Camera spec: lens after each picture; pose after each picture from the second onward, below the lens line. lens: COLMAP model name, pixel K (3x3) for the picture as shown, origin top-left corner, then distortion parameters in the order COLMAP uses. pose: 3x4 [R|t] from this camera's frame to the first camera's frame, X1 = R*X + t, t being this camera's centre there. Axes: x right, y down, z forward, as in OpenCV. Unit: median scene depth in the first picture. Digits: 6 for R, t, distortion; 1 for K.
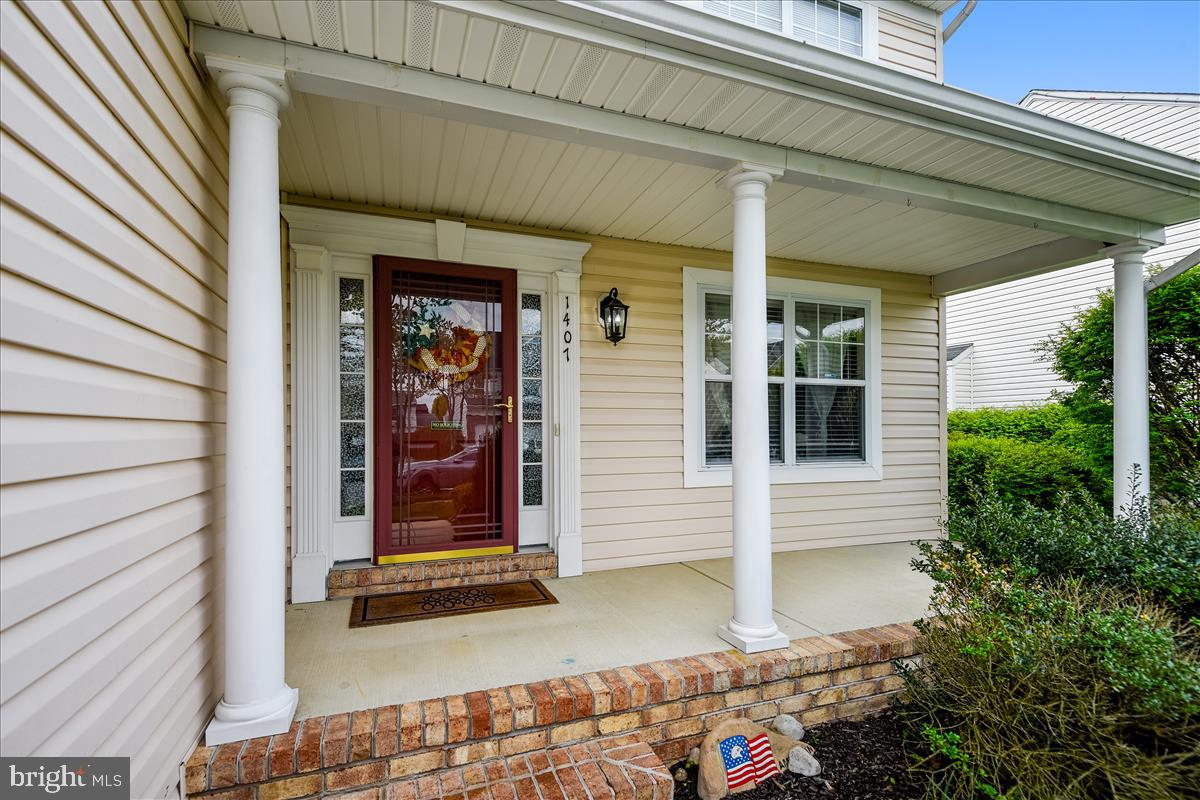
lens RADIAL K [[572.4, 0, 604.1], [0, 572.4, 410.2], [0, 0, 1]] dist [0.003633, -0.000166]
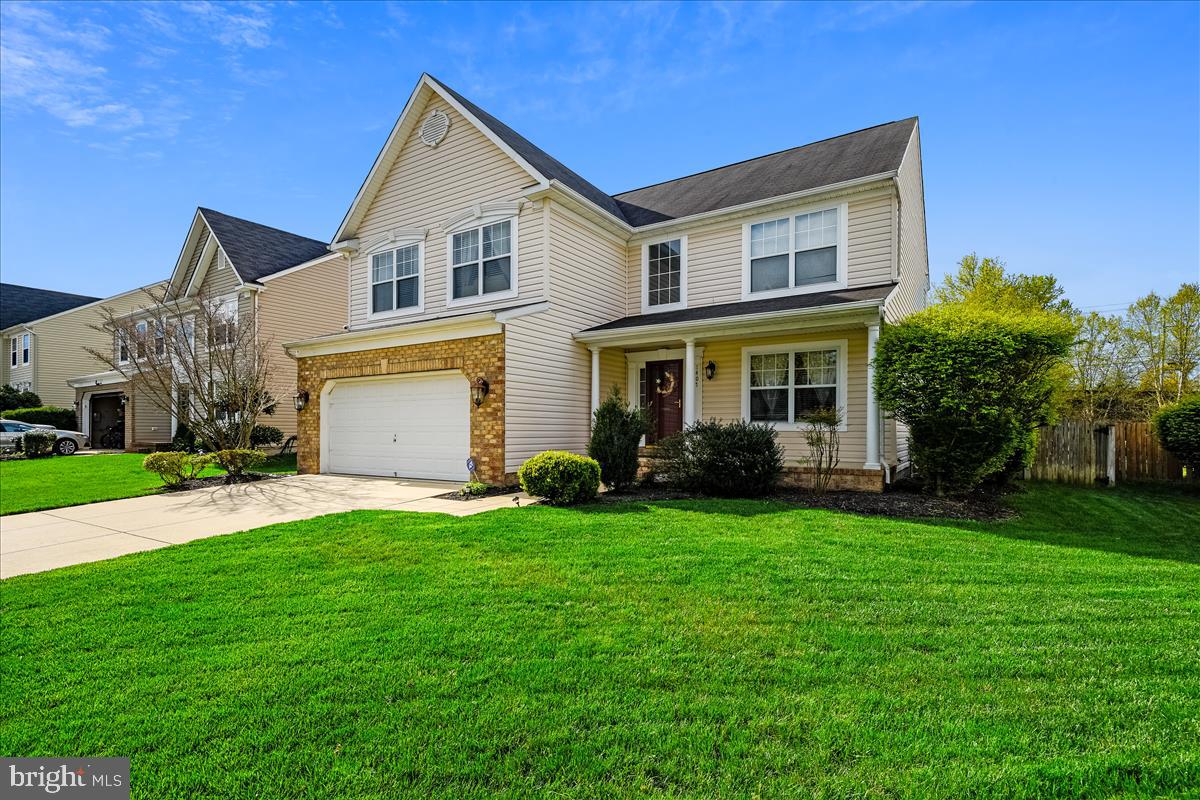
lens RADIAL K [[572.4, 0, 604.1], [0, 572.4, 410.2], [0, 0, 1]] dist [0.003633, -0.000166]
pose [[0.594774, -0.038725, -0.802960, 1.920387], [0.005500, 0.999012, -0.044106, 0.156759], [0.803874, 0.021816, 0.594399, -1.107958]]
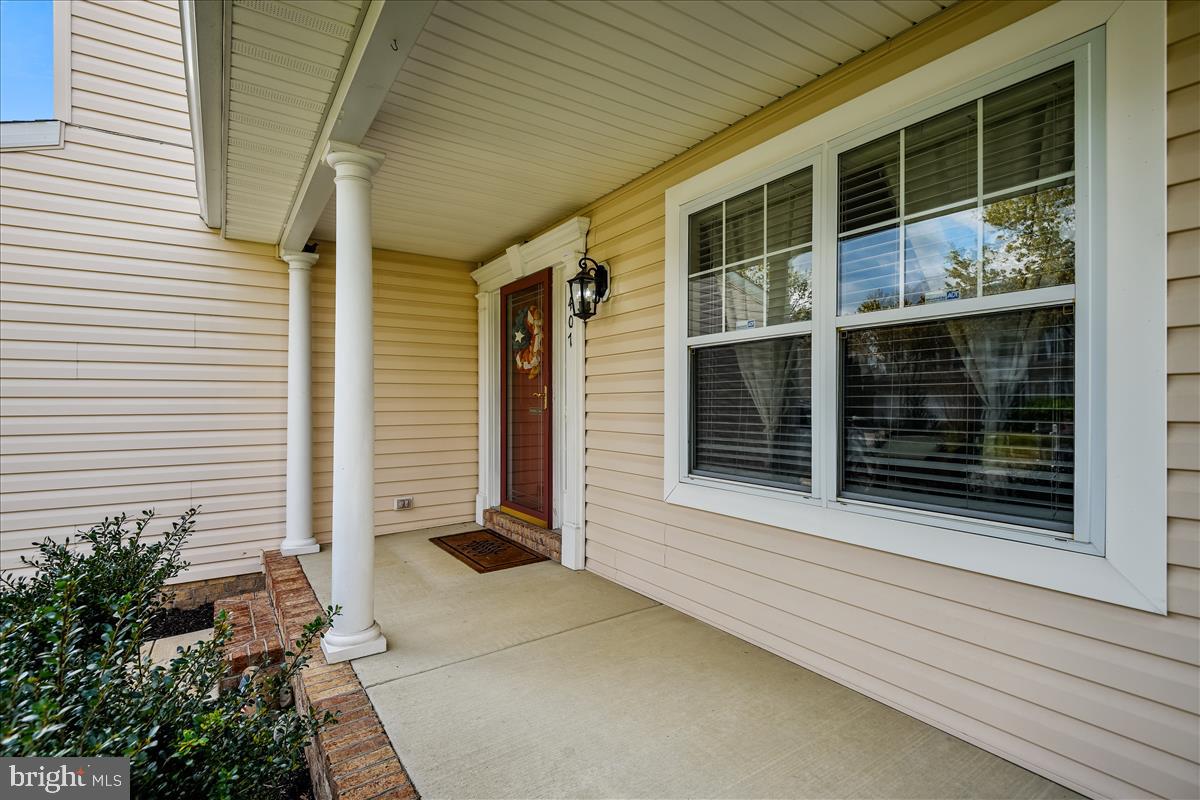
lens RADIAL K [[572.4, 0, 604.1], [0, 572.4, 410.2], [0, 0, 1]] dist [0.003633, -0.000166]
pose [[0.225730, -0.000353, -0.974190, 0.832048], [0.006924, 0.999975, 0.001242, 0.020083], [0.974165, -0.007025, 0.225727, 0.778950]]
